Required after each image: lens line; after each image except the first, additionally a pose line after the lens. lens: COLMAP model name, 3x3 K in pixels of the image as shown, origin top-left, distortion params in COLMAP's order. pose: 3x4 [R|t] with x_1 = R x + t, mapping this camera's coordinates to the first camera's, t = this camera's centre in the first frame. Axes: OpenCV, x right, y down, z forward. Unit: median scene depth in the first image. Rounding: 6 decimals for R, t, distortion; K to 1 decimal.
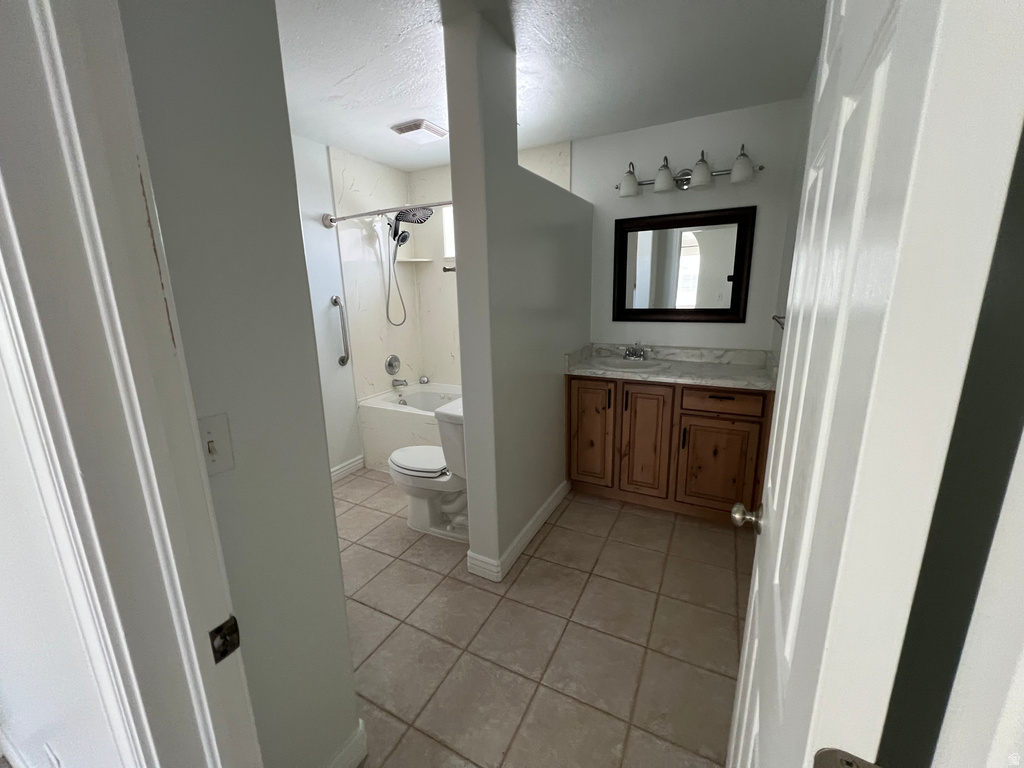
lens RADIAL K [[405.4, 0, 513.7], [0, 405.4, 381.5], [0, 0, 1]] dist [-0.008855, 0.000029]
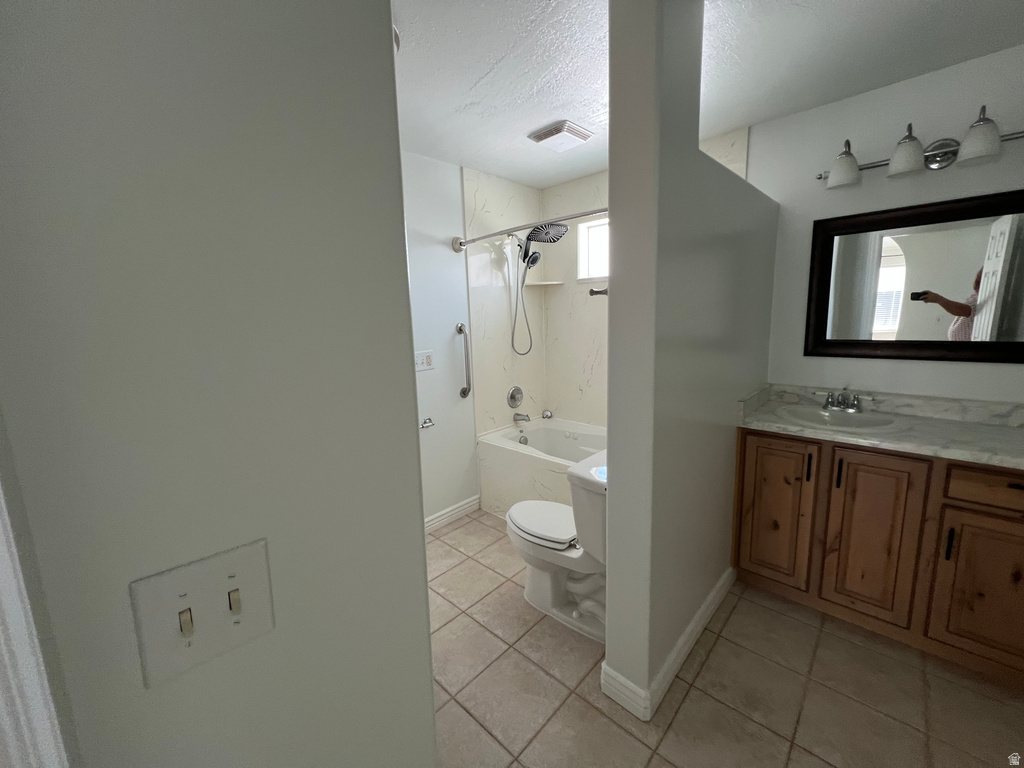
lens RADIAL K [[405.4, 0, 513.7], [0, 405.4, 381.5], [0, 0, 1]] dist [-0.008855, 0.000029]
pose [[0.959397, 0.035539, -0.279811, -0.063911], [-0.050666, 0.997609, -0.047013, -0.045141], [0.277471, 0.059281, 0.958903, 0.163380]]
